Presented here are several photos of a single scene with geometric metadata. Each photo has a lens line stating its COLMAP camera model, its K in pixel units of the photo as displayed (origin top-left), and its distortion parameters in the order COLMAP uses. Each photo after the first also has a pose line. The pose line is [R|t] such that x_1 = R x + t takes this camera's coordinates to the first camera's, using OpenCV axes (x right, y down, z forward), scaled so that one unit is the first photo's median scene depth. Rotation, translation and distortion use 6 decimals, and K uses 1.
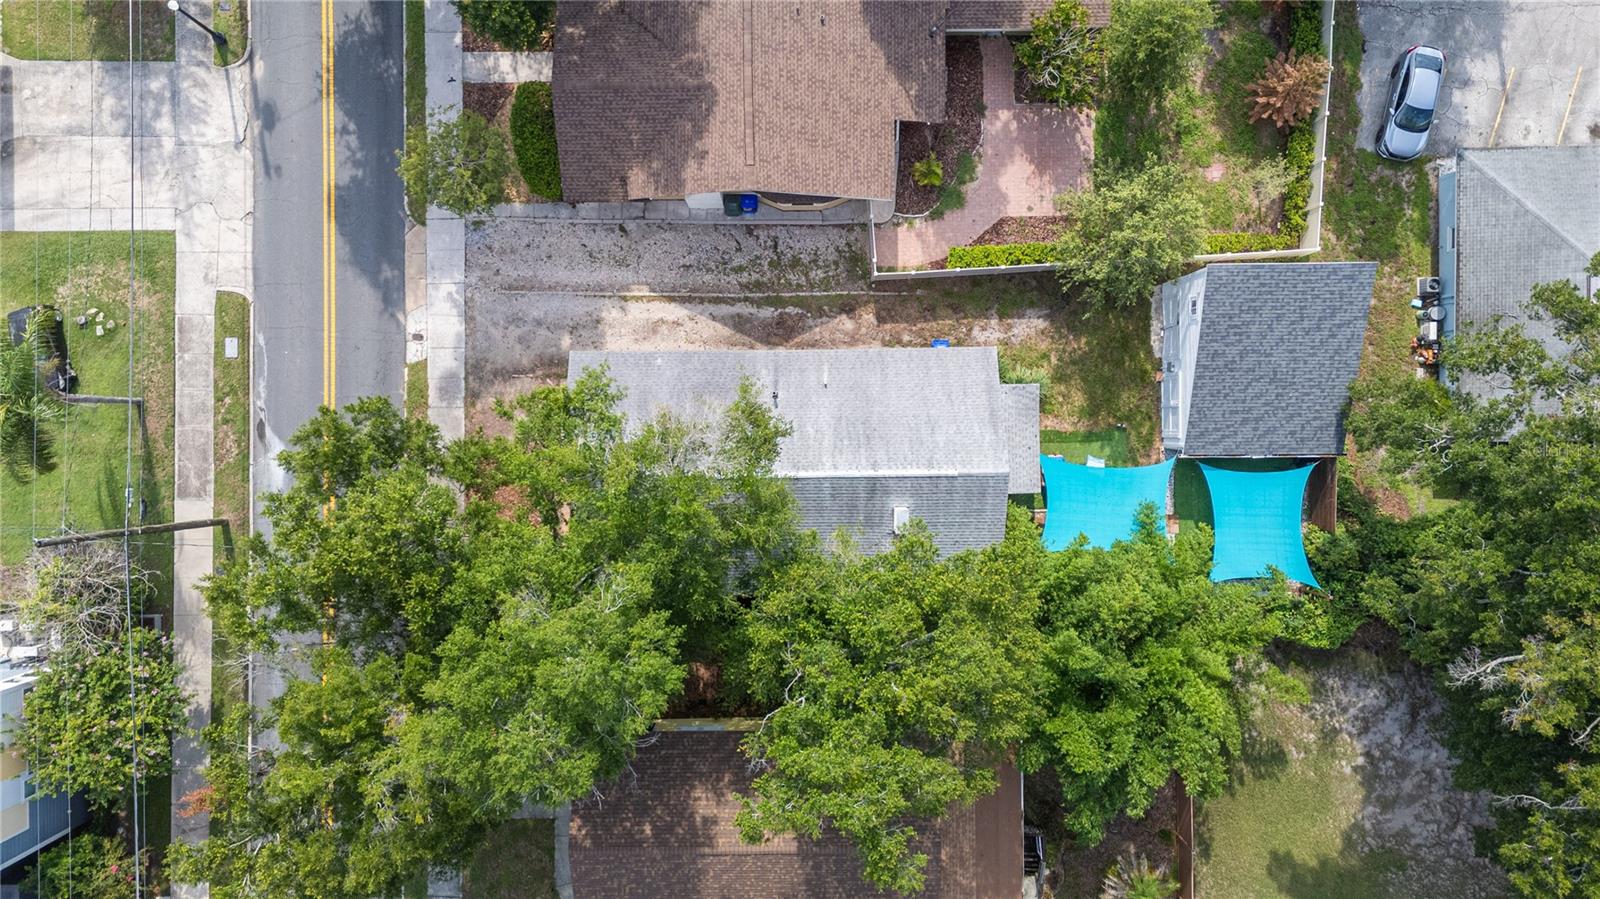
lens RADIAL K [[1168.6, 0, 798.2], [0, 1168.6, 453.9], [0, 0, 1]] dist [0.082953, -0.092881]
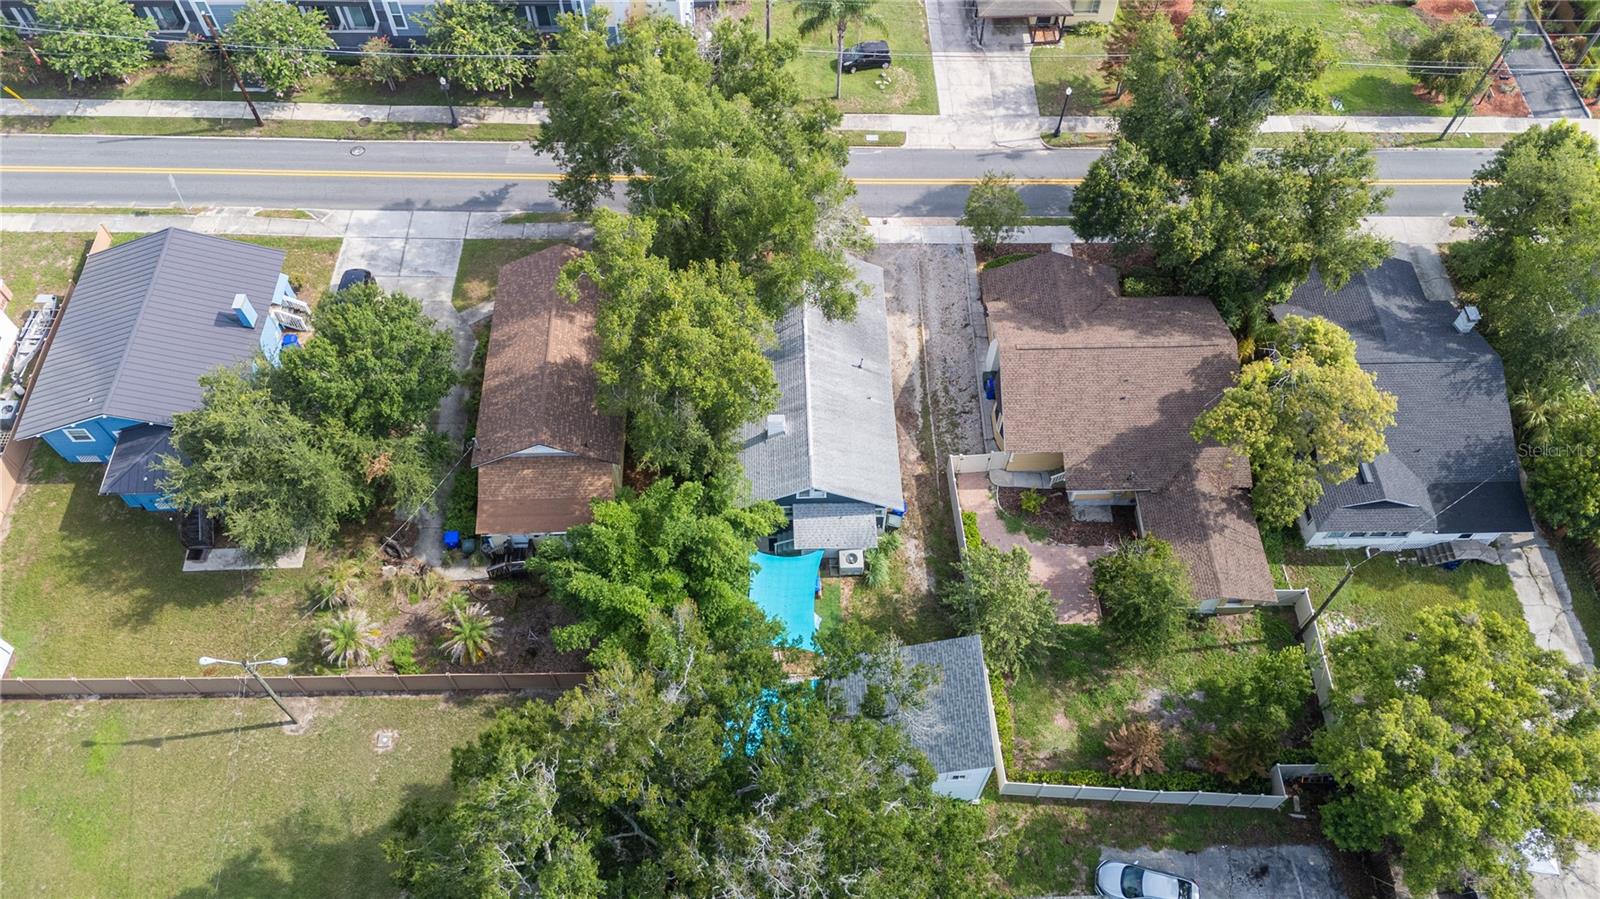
lens RADIAL K [[1168.6, 0, 798.2], [0, 1168.6, 453.9], [0, 0, 1]] dist [0.082953, -0.092881]
pose [[0.018195, 0.844575, -0.535128, 0.771100], [-0.999488, 0.001269, -0.031980, 0.066410], [-0.026330, 0.535436, 0.844165, -0.144209]]
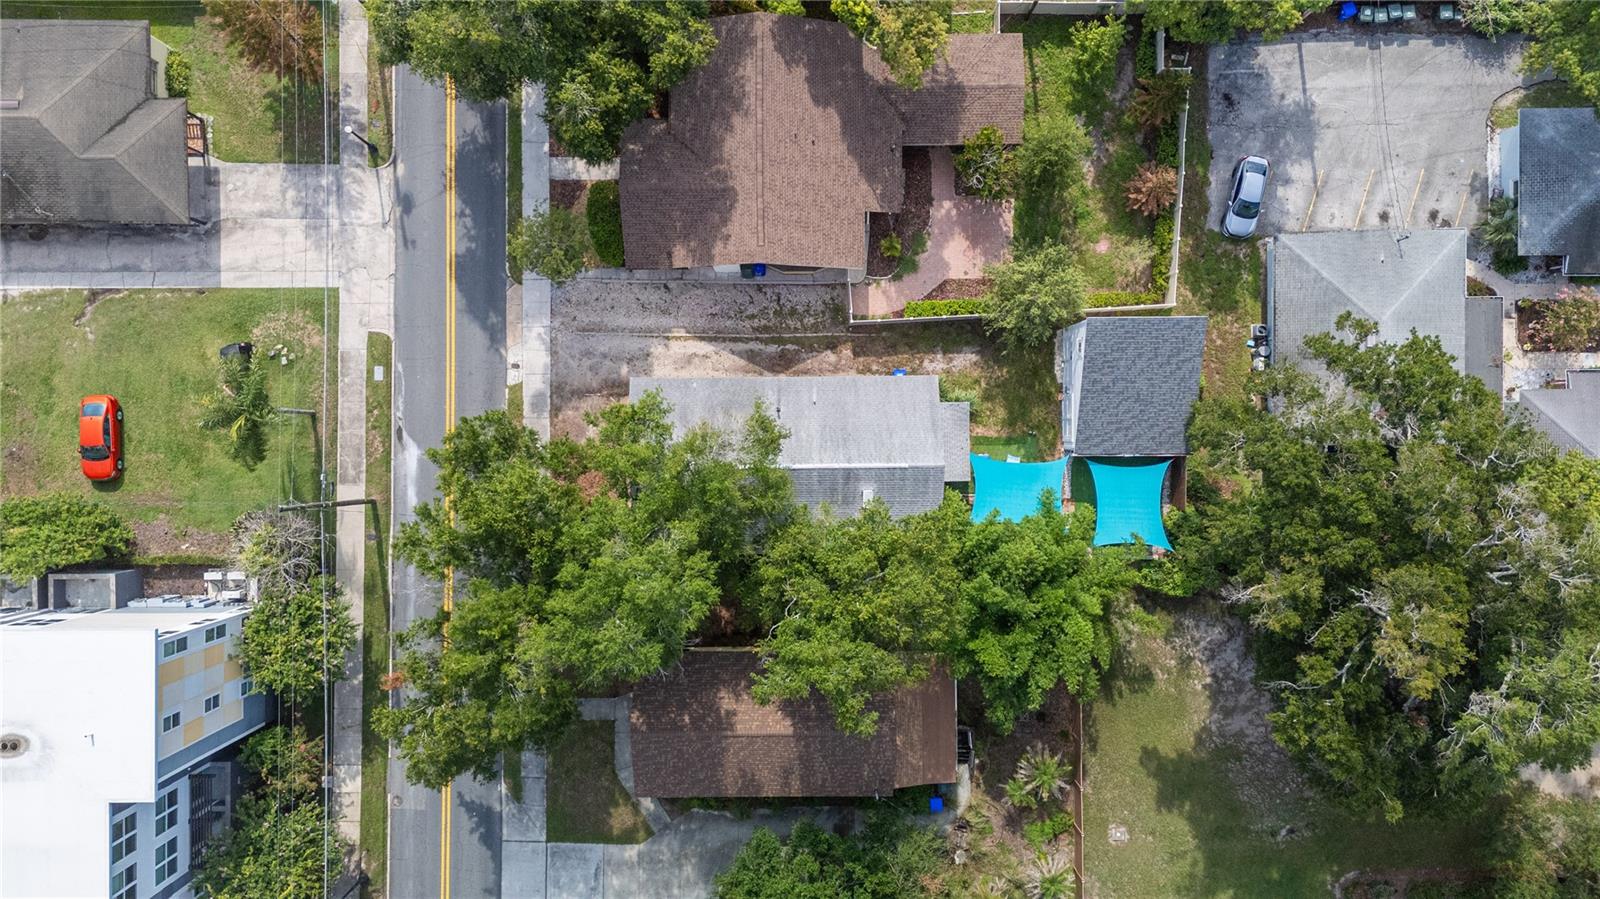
lens RADIAL K [[1168.6, 0, 798.2], [0, 1168.6, 453.9], [0, 0, 1]] dist [0.082953, -0.092881]
pose [[0.999993, 0.003122, 0.002139, 0.001018], [-0.003102, 0.999952, -0.009305, 0.013994], [-0.002168, 0.009299, 0.999954, -0.358227]]
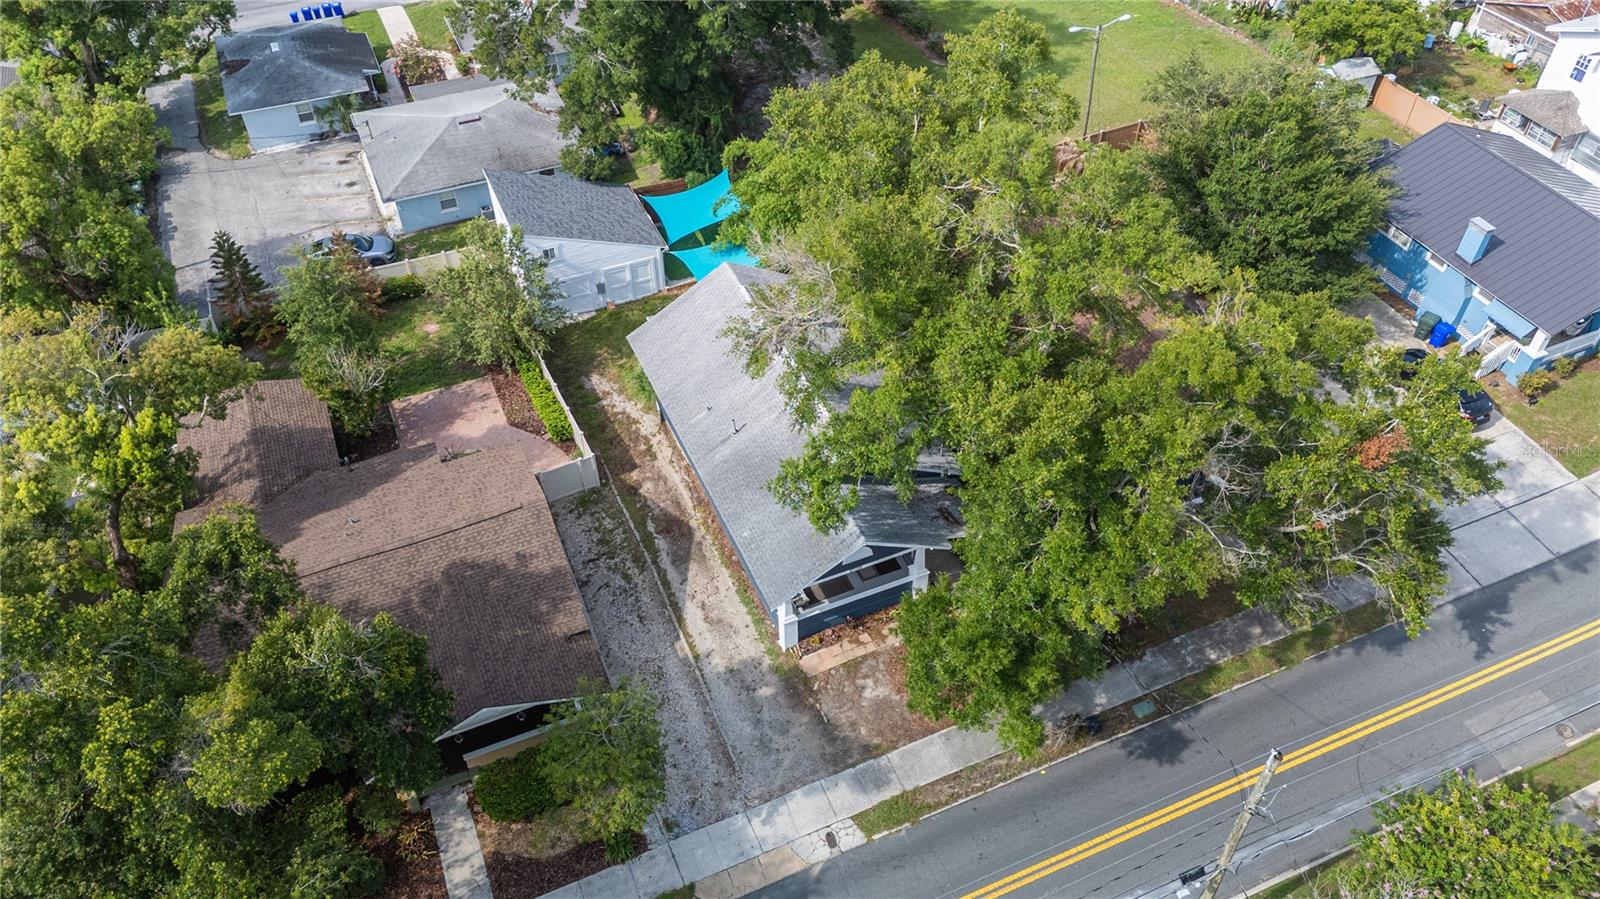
lens RADIAL K [[1168.6, 0, 798.2], [0, 1168.6, 453.9], [0, 0, 1]] dist [0.082953, -0.092881]
pose [[-0.389809, -0.644497, 0.657778, -0.666703], [0.920481, -0.294133, 0.257296, -0.246149], [0.027648, 0.705768, 0.707903, 0.266628]]
